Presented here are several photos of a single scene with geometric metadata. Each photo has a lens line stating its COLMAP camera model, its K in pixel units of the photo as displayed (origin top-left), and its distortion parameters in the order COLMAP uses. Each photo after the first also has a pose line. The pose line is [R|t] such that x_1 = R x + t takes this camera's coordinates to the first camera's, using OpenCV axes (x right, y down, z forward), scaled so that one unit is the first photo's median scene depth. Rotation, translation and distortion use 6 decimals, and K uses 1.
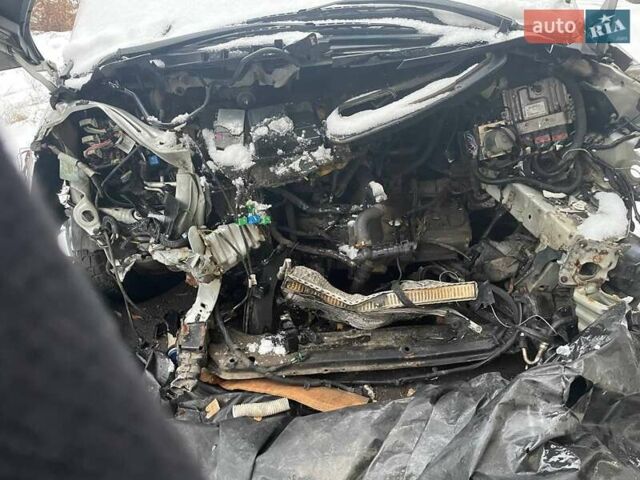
lens RADIAL K [[477.5, 0, 320.0], [0, 477.5, 240.0], [0, 0, 1]] dist [0.088143, -0.106995]
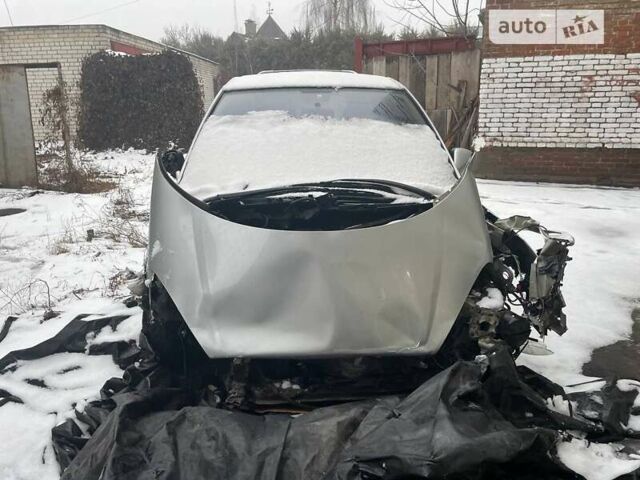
lens RADIAL K [[473.7, 0, 320.9], [0, 473.7, 229.9], [0, 0, 1]] dist [0.082411, -0.103622]
pose [[0.993538, 0.060678, 0.095918, -0.205760], [-0.020856, 0.928308, -0.371226, 0.376462], [-0.111567, 0.366827, 0.923575, -0.621235]]
